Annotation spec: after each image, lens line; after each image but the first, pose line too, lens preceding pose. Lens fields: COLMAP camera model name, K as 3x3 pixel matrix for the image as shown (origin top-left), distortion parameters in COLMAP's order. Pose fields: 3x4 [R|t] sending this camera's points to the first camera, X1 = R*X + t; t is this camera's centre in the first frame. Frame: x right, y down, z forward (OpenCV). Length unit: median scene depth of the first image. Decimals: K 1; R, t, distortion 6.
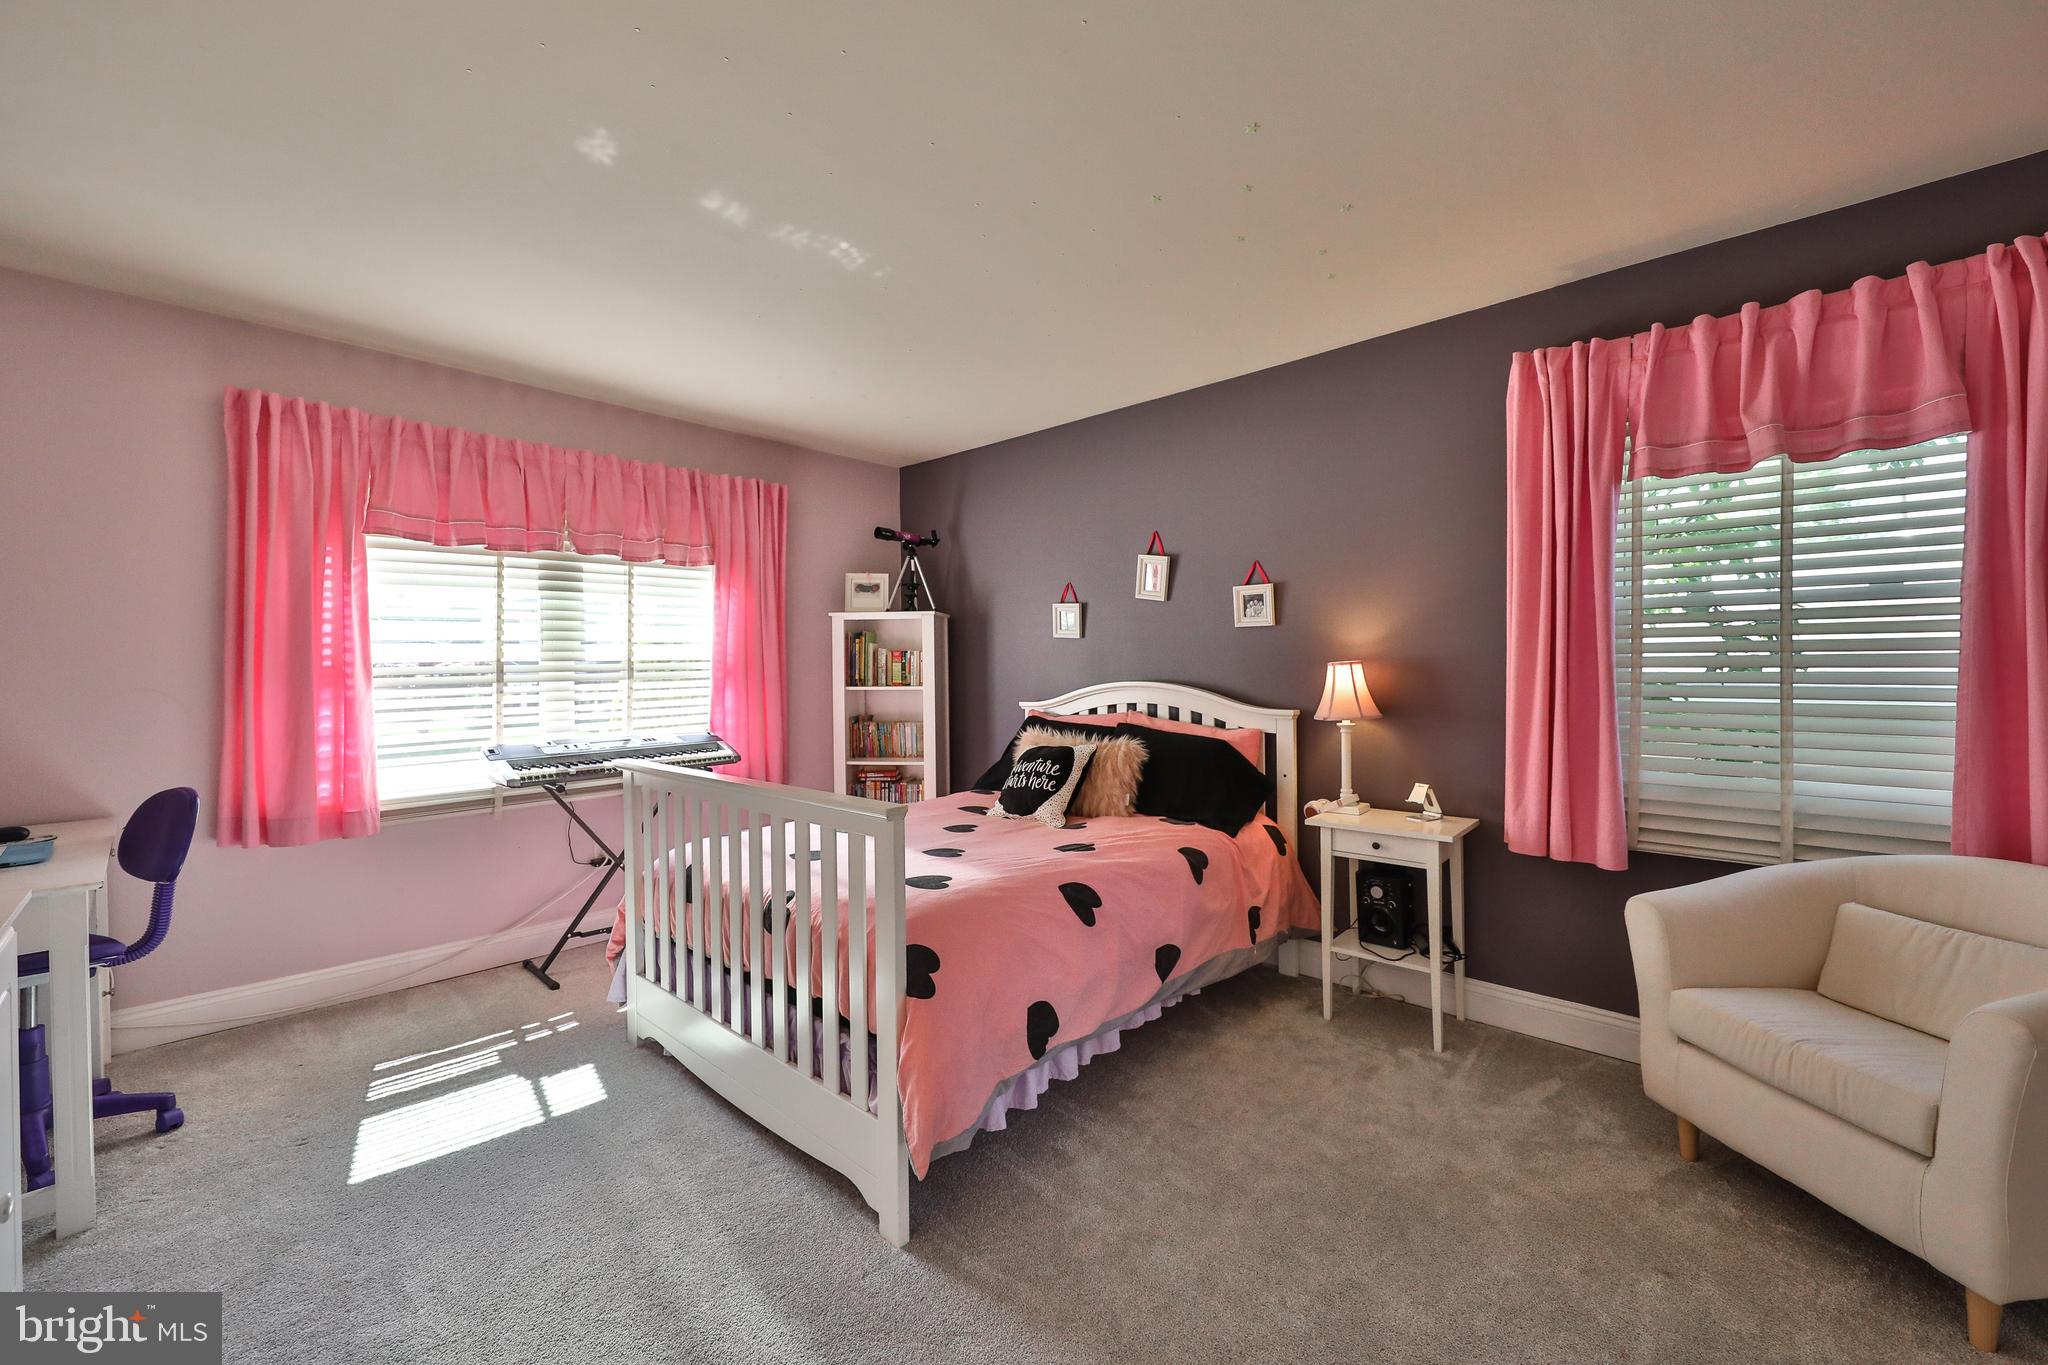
lens RADIAL K [[799.1, 0, 1028.9], [0, 799.1, 674.8], [0, 0, 1]] dist [-0.000044, -0.000171]
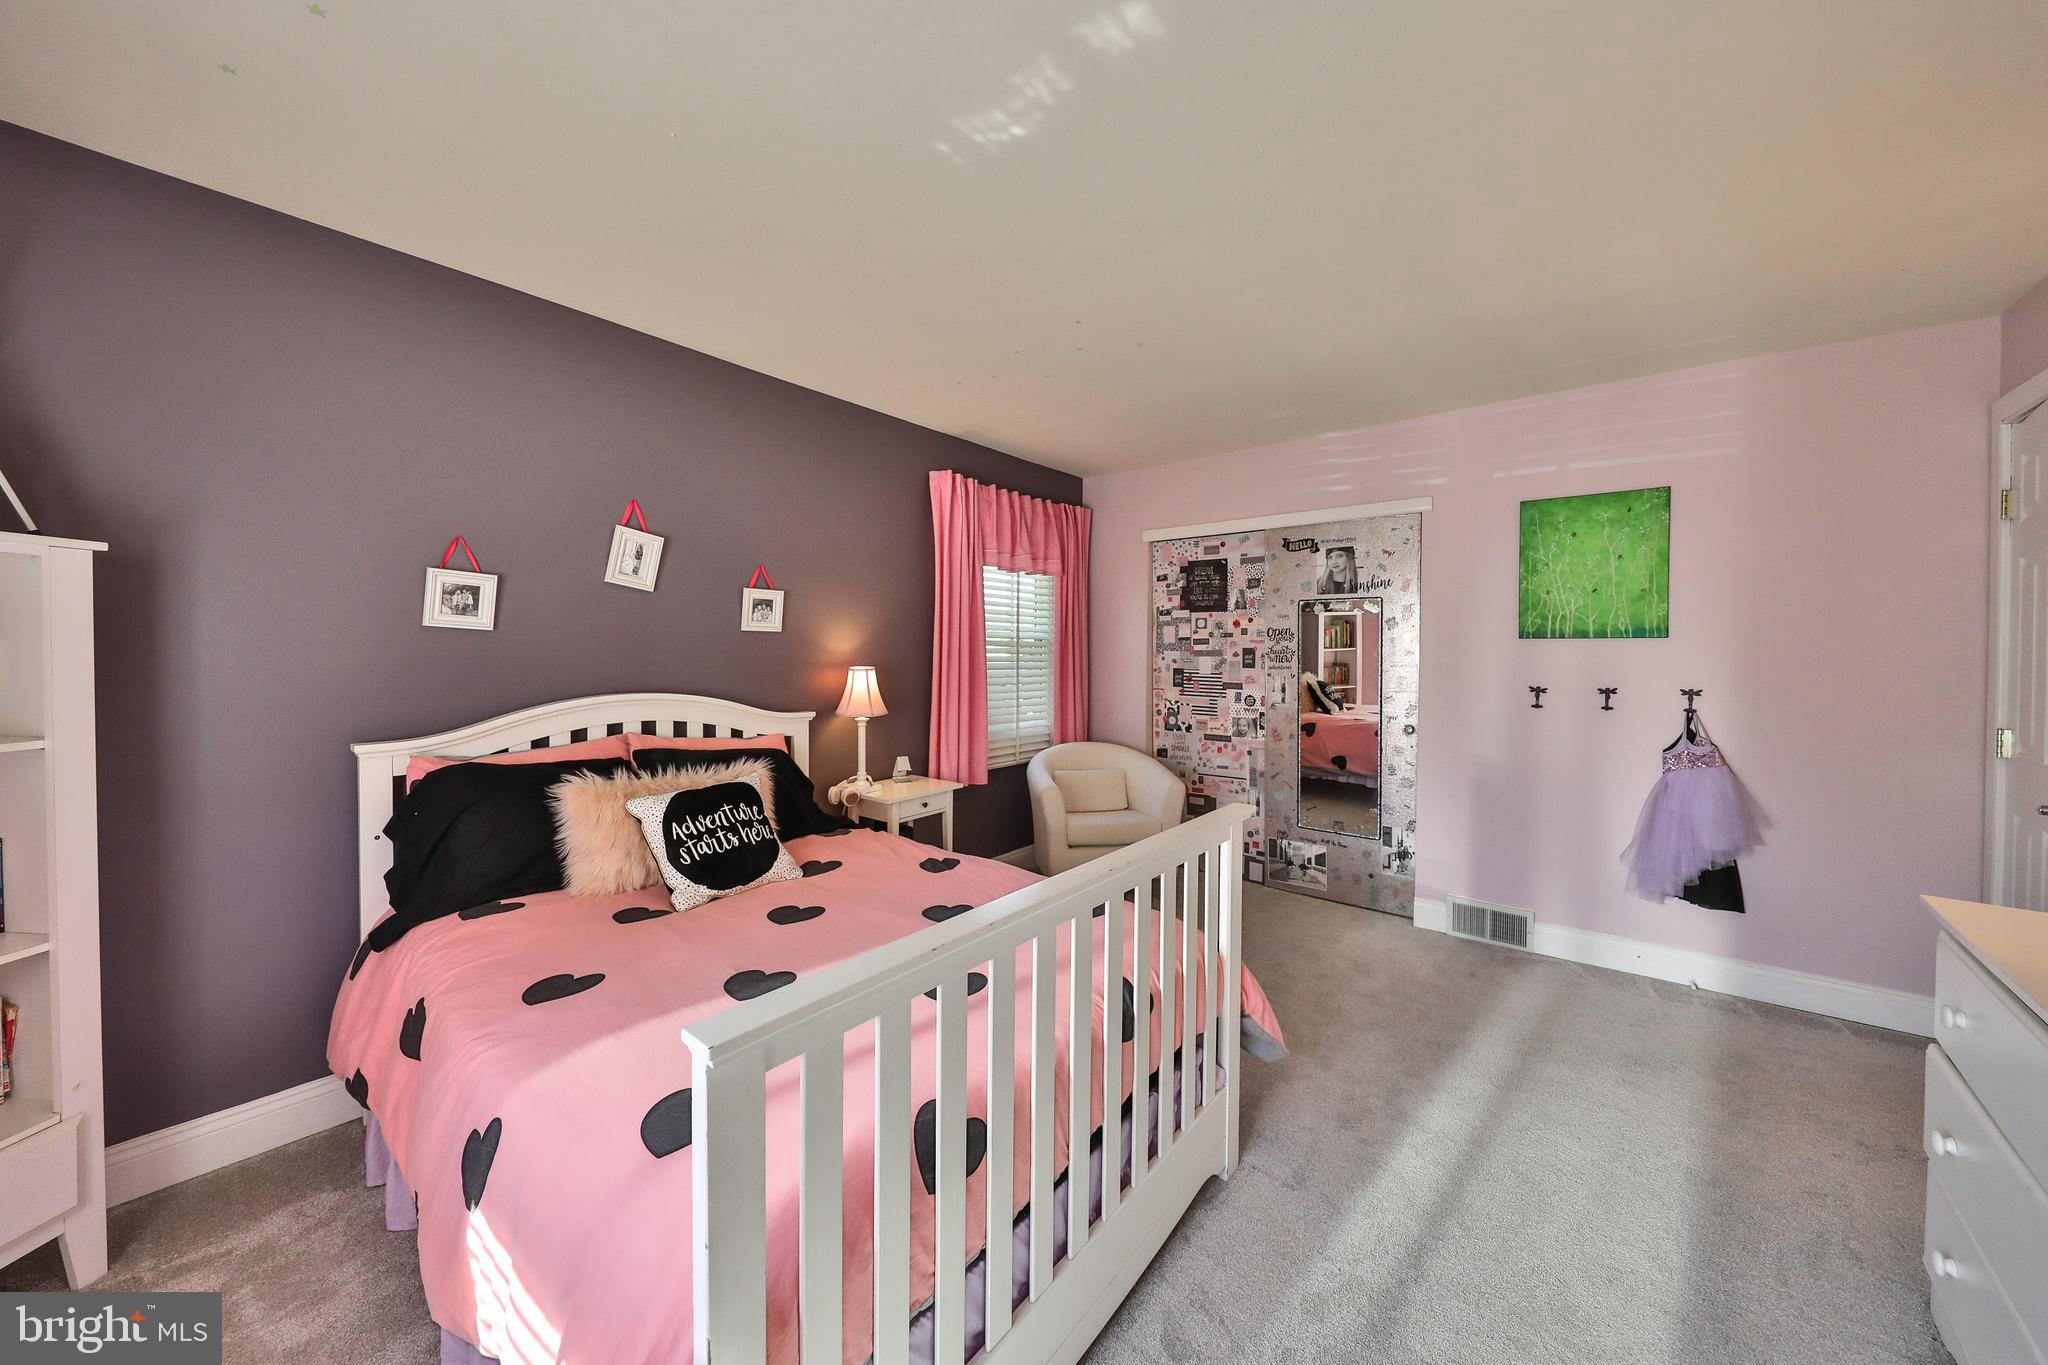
lens RADIAL K [[731.0, 0, 1037.1], [0, 731.0, 667.4], [0, 0, 1]] dist [-0.000357, -0.000122]
pose [[-0.060191, -0.016405, 0.998052, -0.655277], [0.001555, 0.999862, 0.016529, -0.030583], [-0.998186, 0.002546, -0.060157, 0.723273]]
